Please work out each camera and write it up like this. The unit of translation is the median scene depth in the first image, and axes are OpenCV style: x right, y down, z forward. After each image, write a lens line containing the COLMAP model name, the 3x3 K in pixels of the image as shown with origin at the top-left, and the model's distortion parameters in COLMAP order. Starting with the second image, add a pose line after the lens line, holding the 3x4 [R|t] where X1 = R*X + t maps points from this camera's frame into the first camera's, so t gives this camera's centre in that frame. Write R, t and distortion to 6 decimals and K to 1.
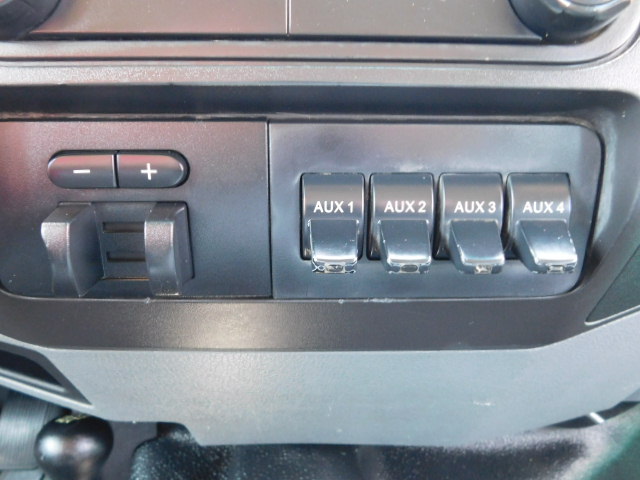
lens RADIAL K [[551.6, 0, 320.0], [0, 551.6, 240.0], [0, 0, 1]] dist [-0.006060, -0.003588]
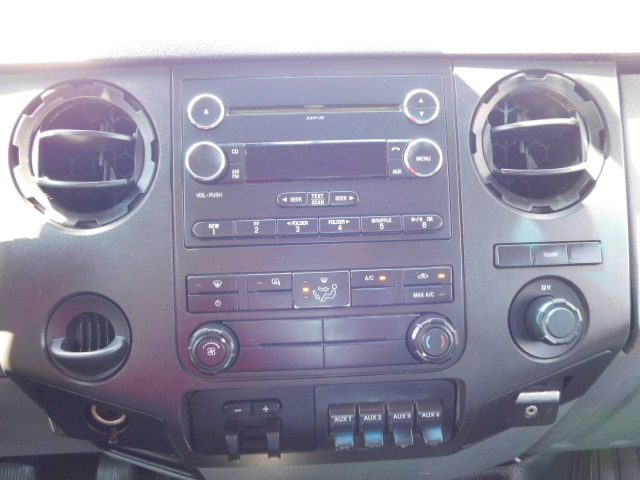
lens RADIAL K [[551.6, 0, 320.0], [0, 551.6, 240.0], [0, 0, 1]] dist [-0.006060, -0.003588]
pose [[0.999393, -0.030897, 0.016070, -0.087512], [0.030826, 0.999514, 0.004643, -0.835167], [-0.016205, -0.004145, 0.999860, -1.366248]]
